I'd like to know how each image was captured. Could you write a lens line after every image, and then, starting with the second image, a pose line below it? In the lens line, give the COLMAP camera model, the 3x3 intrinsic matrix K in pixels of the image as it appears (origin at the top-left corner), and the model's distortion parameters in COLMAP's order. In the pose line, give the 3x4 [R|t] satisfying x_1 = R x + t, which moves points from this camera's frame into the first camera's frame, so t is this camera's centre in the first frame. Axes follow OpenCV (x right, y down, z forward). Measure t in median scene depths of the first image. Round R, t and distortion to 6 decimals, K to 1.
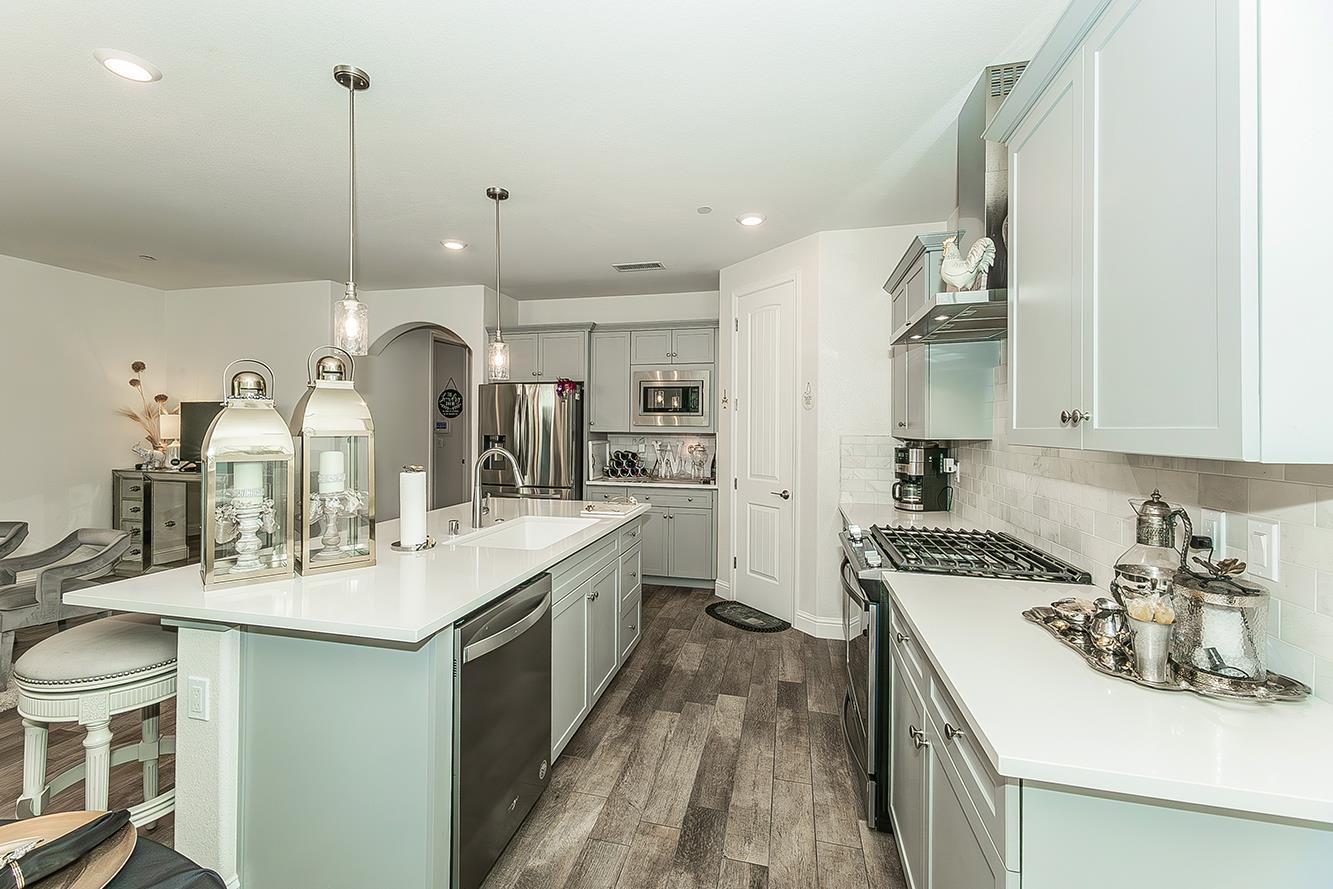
lens RADIAL K [[570.7, 0, 658.1], [0, 570.7, 422.8], [0, 0, 1]] dist [0.000972, -0.000468]
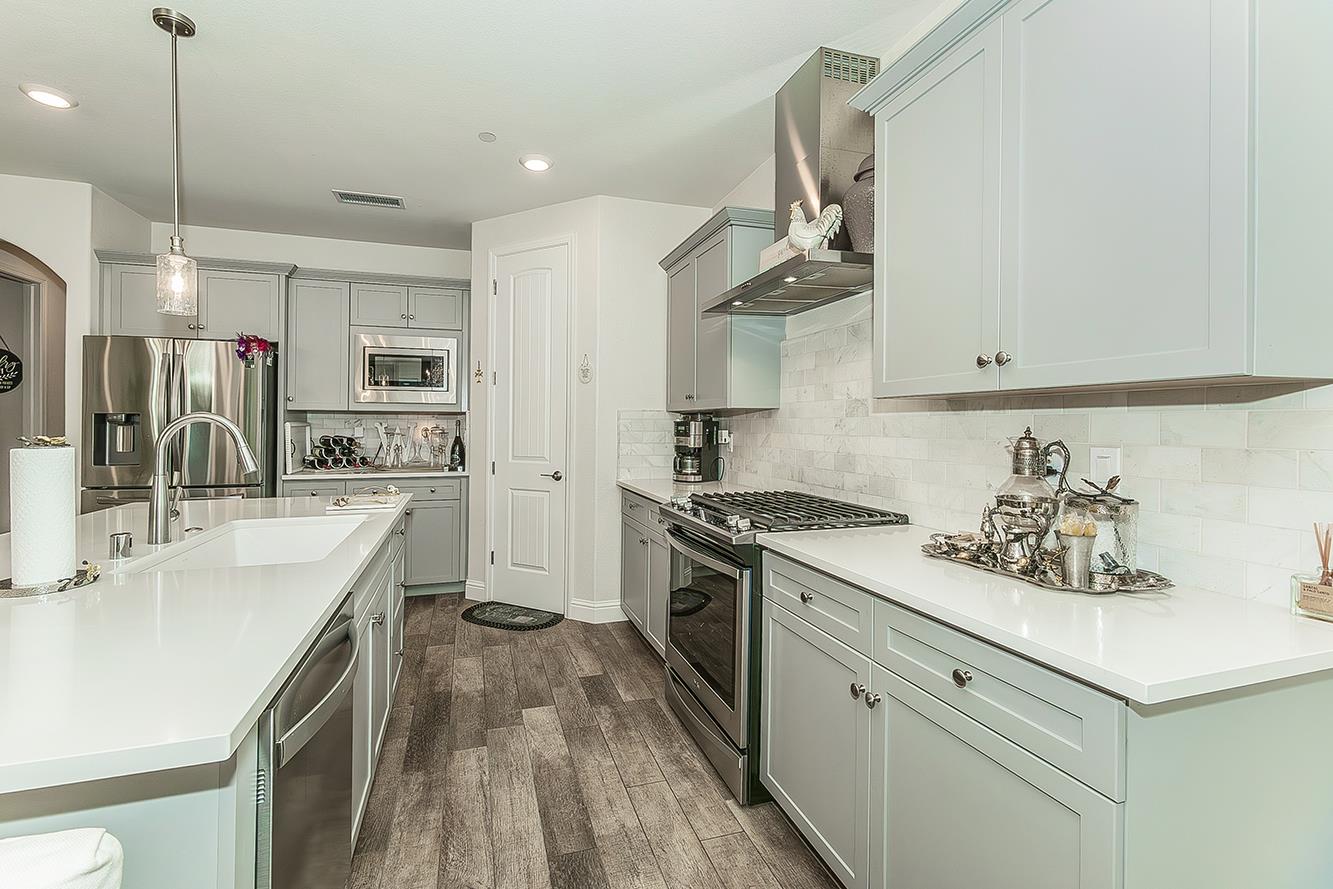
lens RADIAL K [[570.7, 0, 663.1], [0, 570.7, 418.5], [0, 0, 1]] dist [0.000972, -0.000468]
pose [[0.852260, -0.000843, 0.523118, -0.133312], [-0.000972, 0.999994, 0.003195, 0.035705], [-0.523118, -0.003232, 0.852254, 0.147720]]
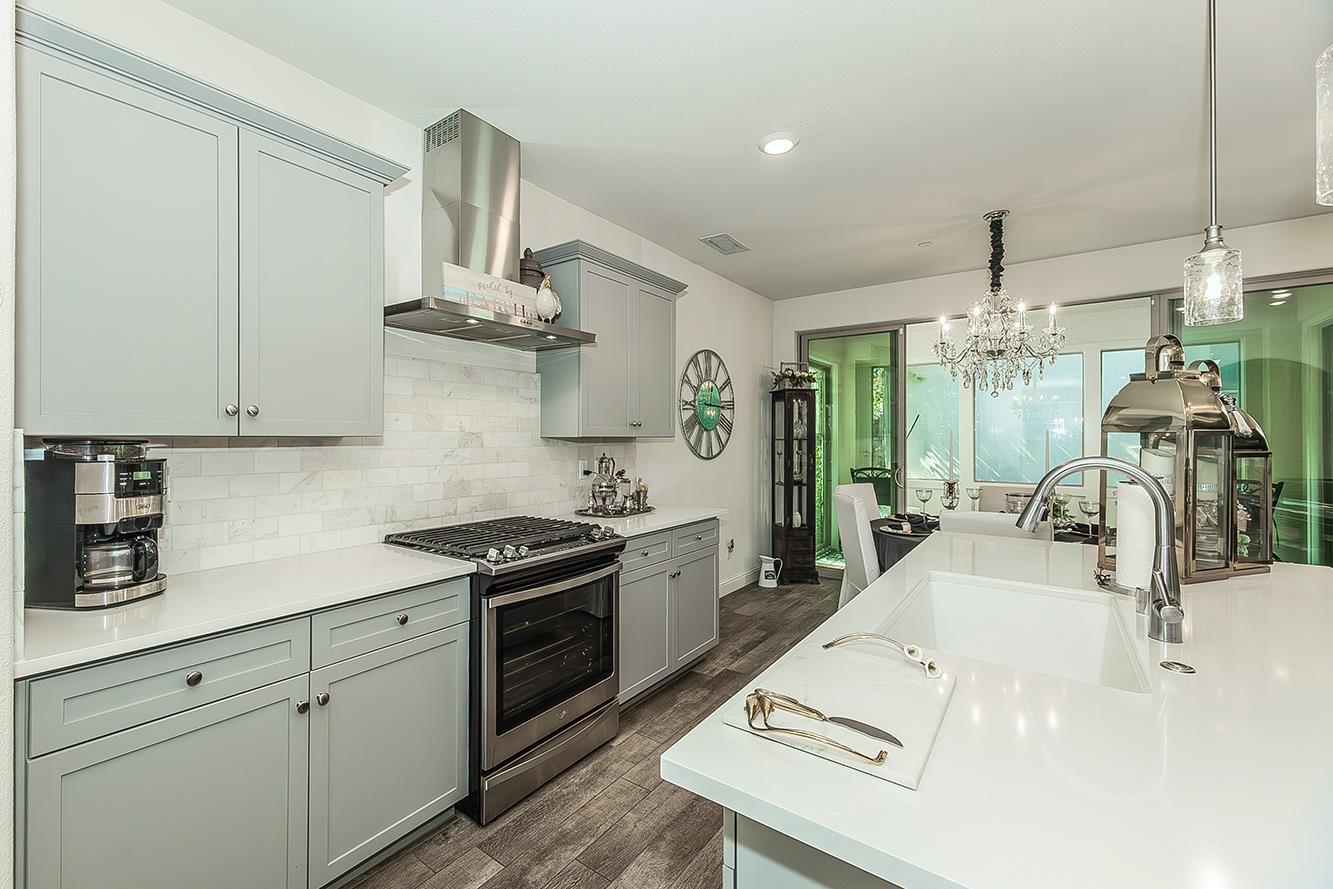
lens RADIAL K [[570.7, 0, 603.7], [0, 570.7, 445.9], [0, 0, 1]] dist [0.000972, -0.000468]
pose [[-0.905052, -0.009013, 0.425205, -0.081209], [-0.007908, 0.999959, 0.004362, 0.028574], [-0.425227, 0.000585, -0.905086, 1.230540]]
